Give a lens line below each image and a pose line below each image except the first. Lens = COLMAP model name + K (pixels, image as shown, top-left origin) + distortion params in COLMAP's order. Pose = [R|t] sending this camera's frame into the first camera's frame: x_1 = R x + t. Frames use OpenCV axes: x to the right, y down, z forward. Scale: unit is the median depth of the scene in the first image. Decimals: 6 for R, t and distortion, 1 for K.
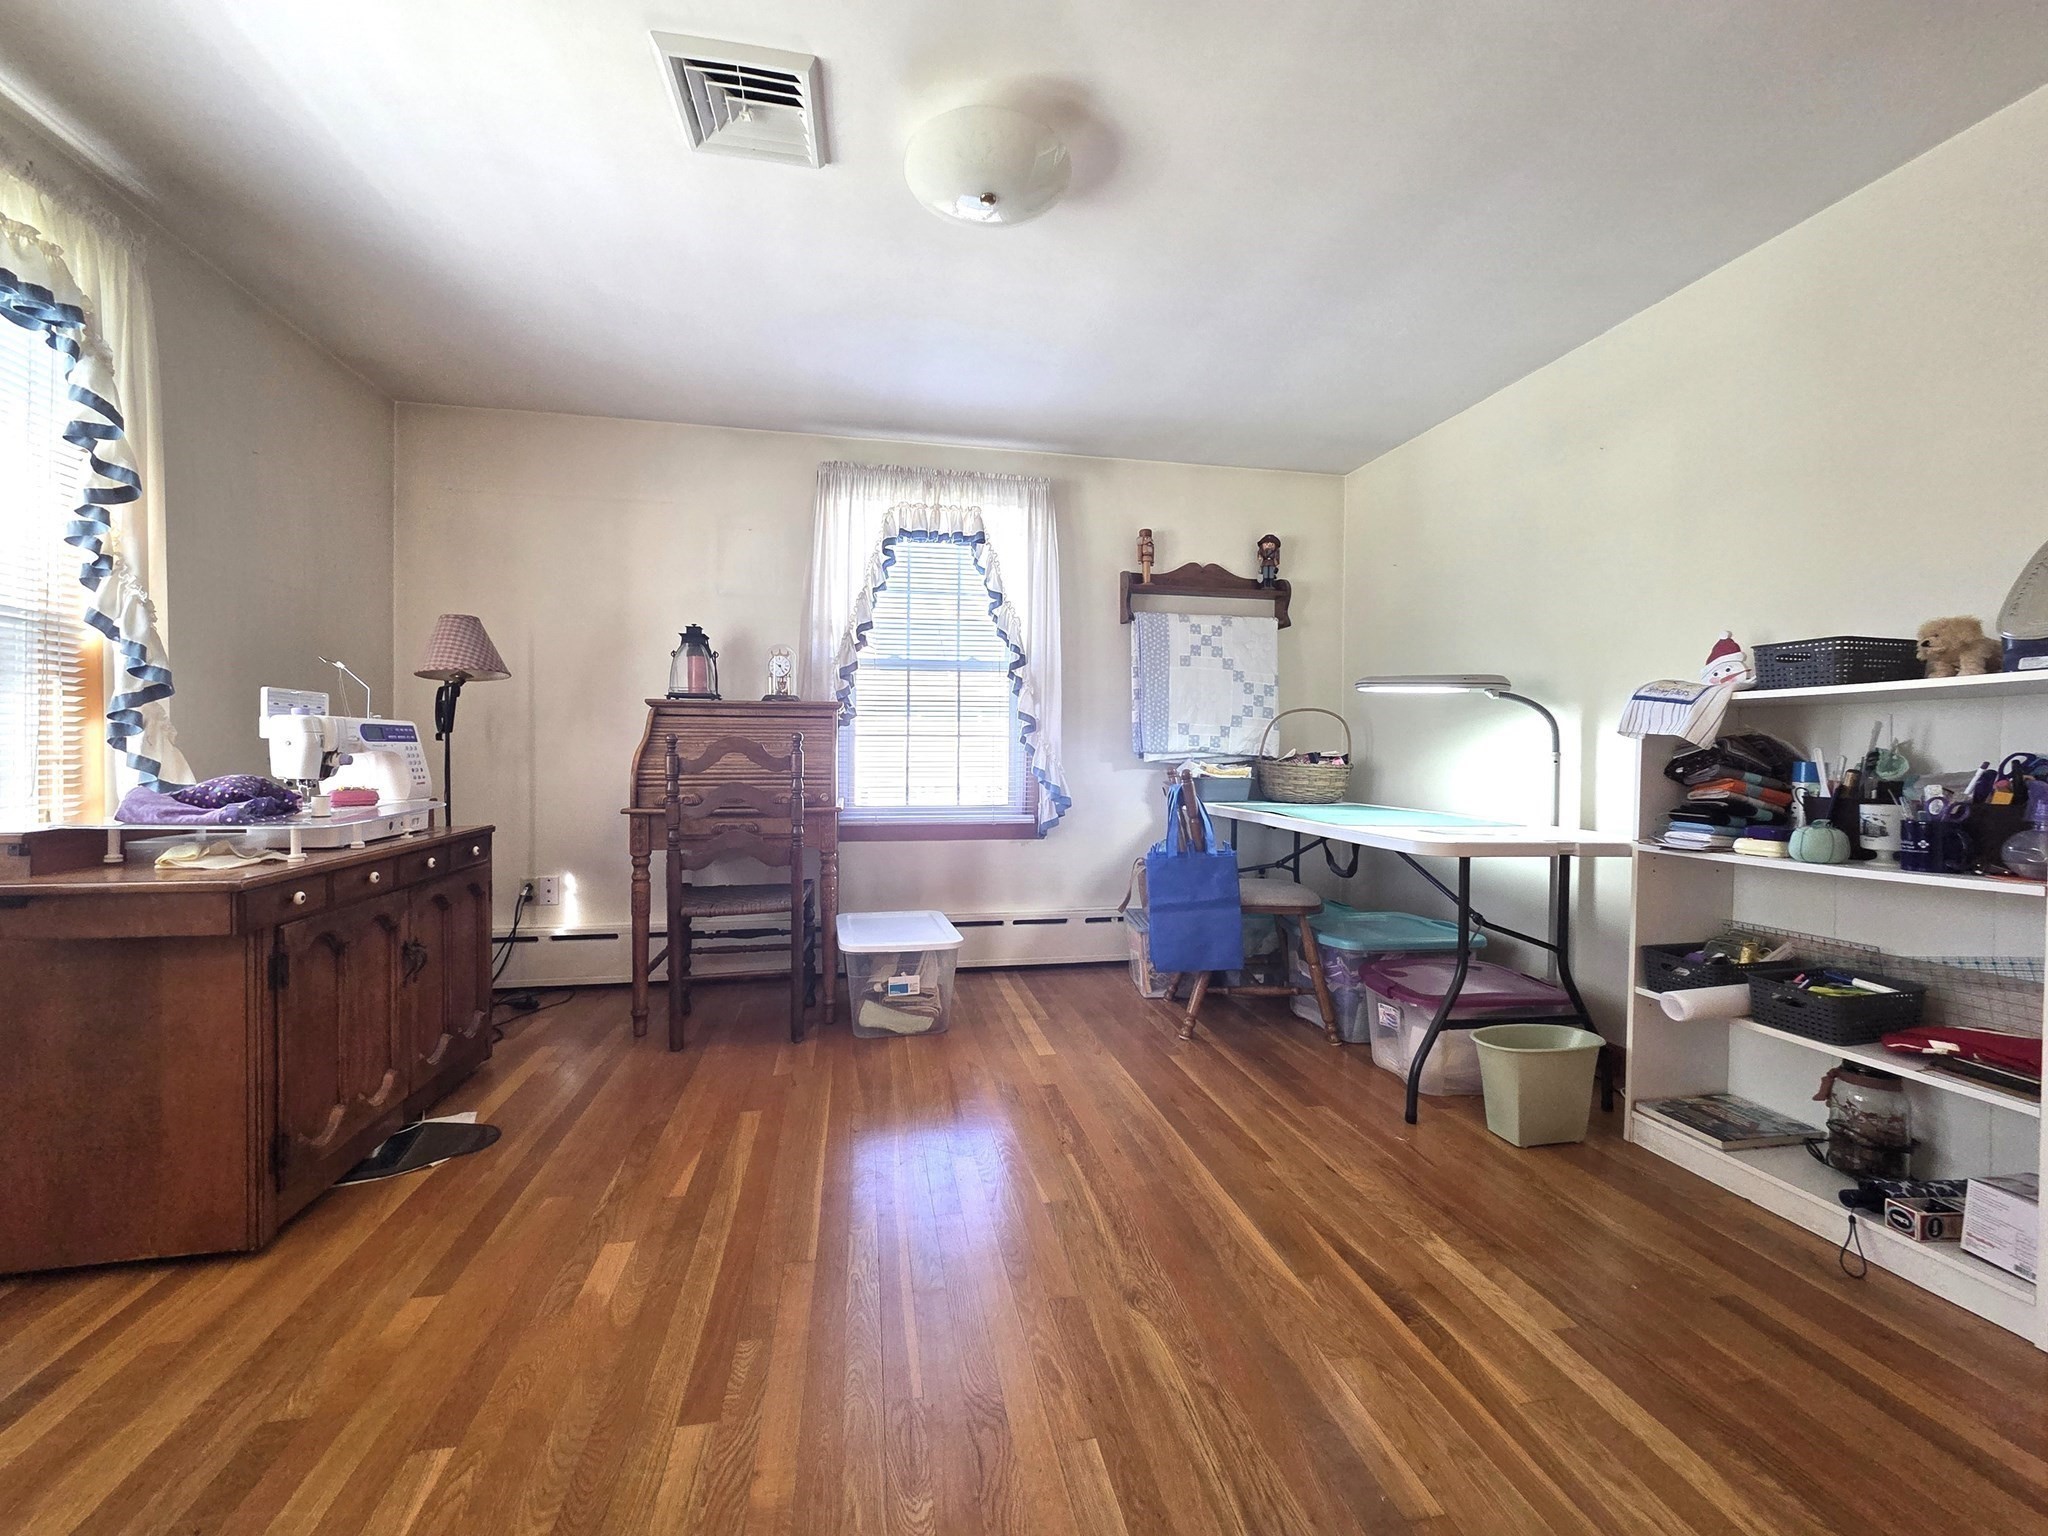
lens RADIAL K [[835.3, 0, 1023.2], [0, 835.3, 763.3], [0, 0, 1]] dist [0.001231, -0.000193]
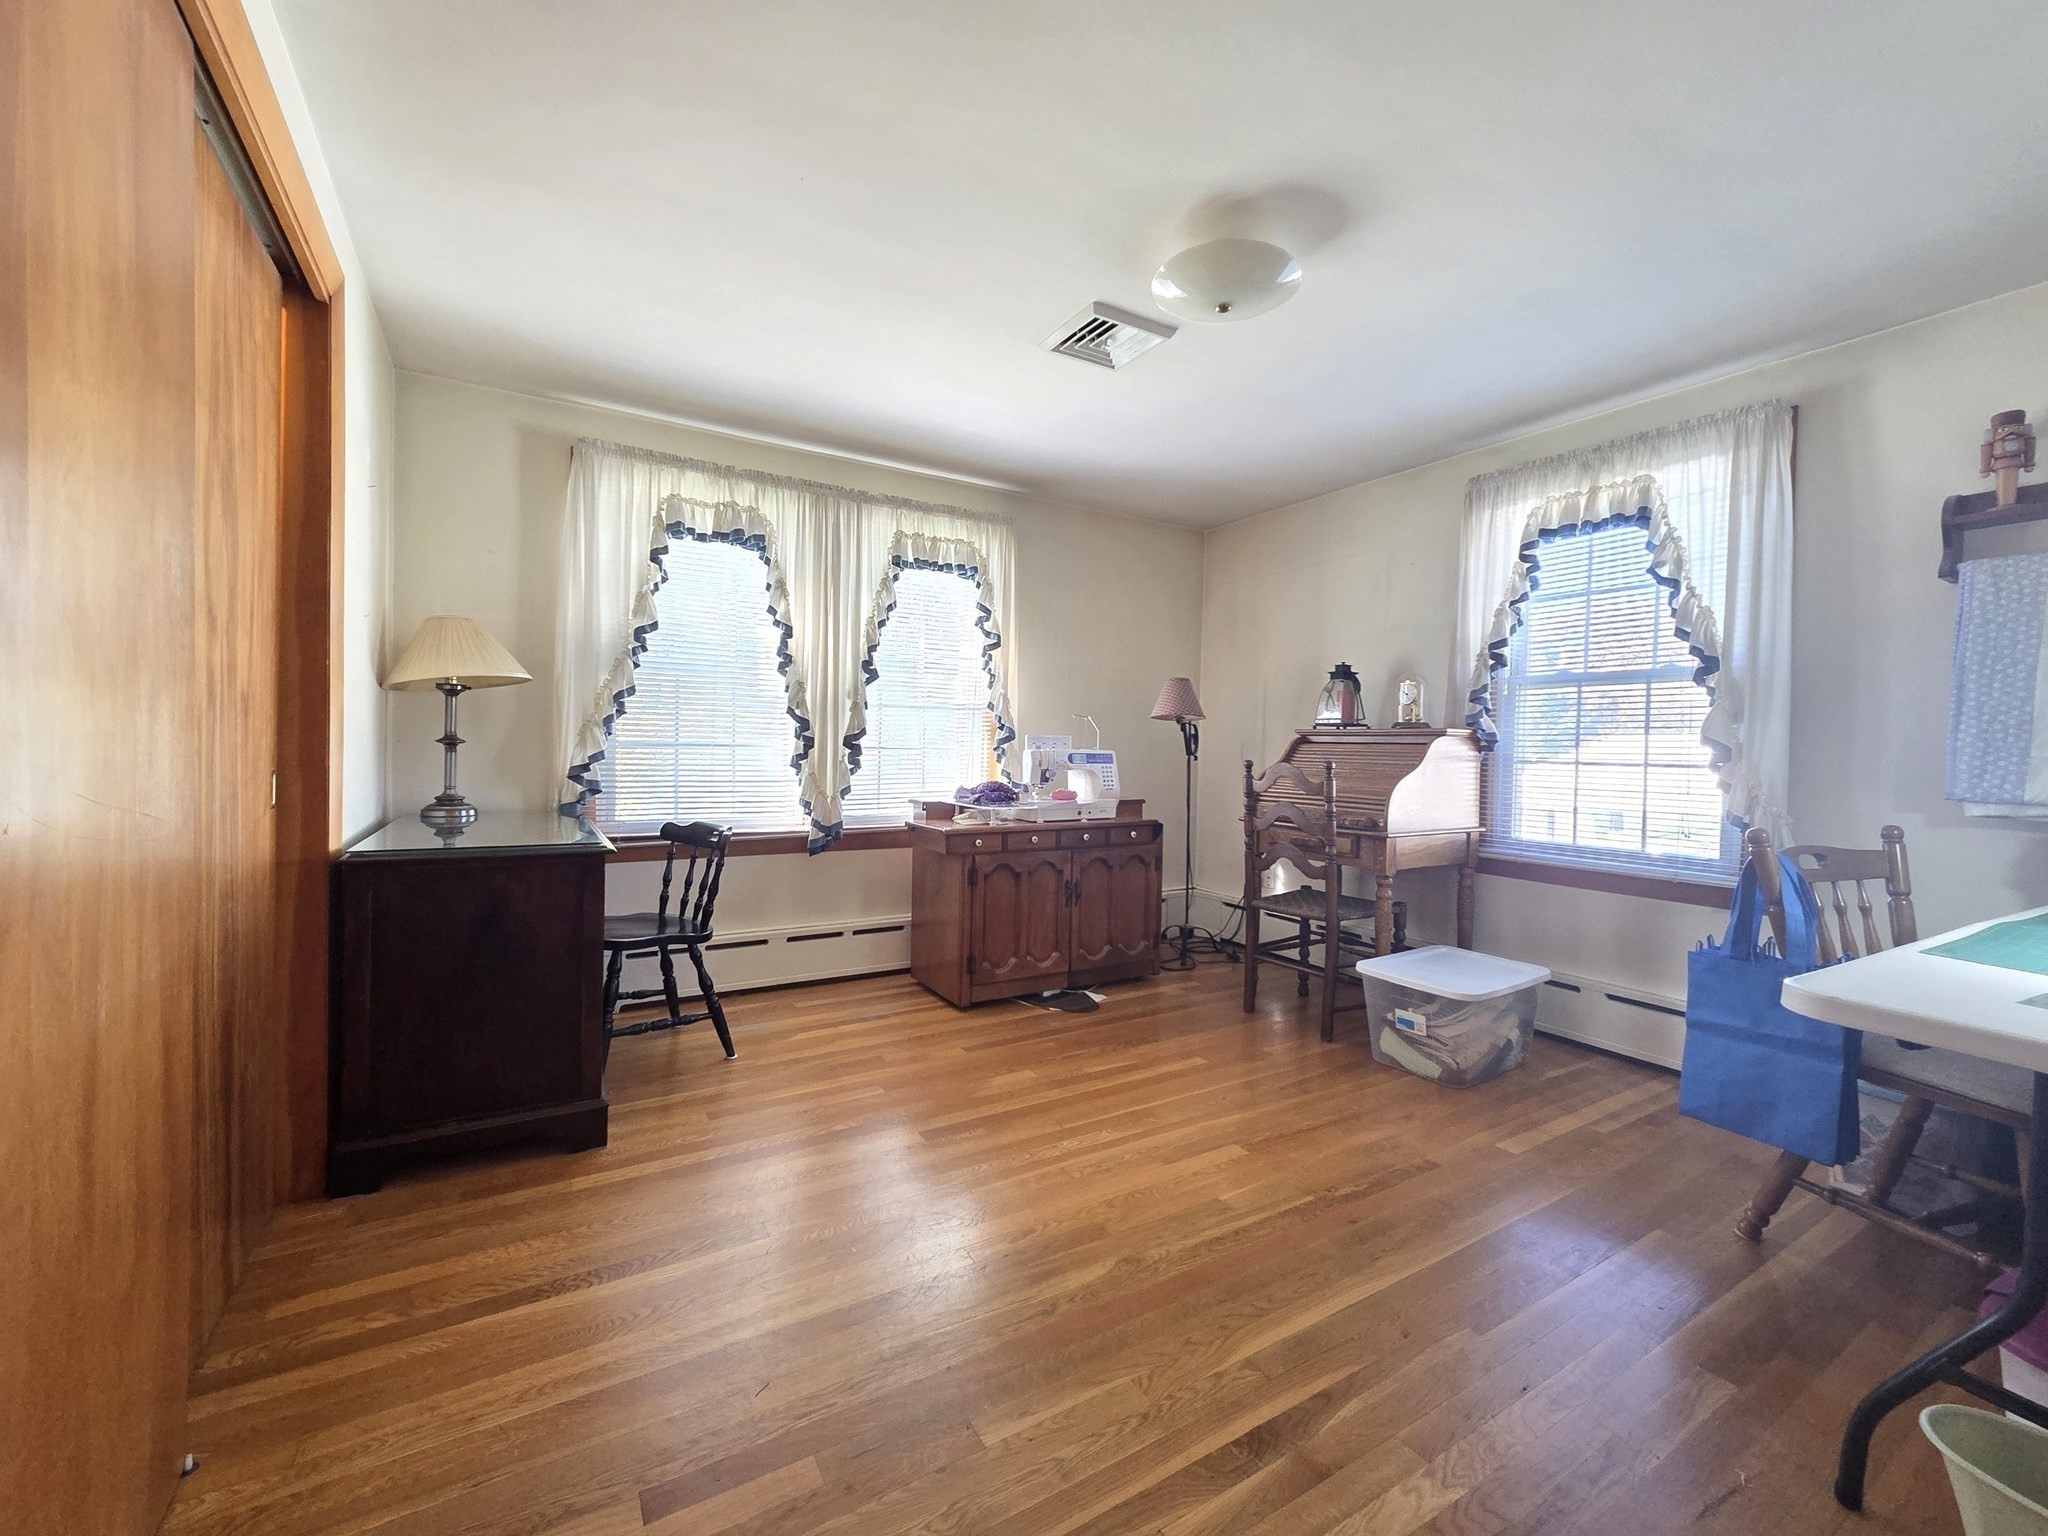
lens RADIAL K [[835.3, 0, 1023.2], [0, 835.3, 763.3], [0, 0, 1]] dist [0.001231, -0.000193]
pose [[0.340516, 0.022381, -0.939972, 0.617551], [-0.030697, 0.999448, 0.012676, -0.034553], [0.939737, 0.024538, 0.341016, 0.235176]]
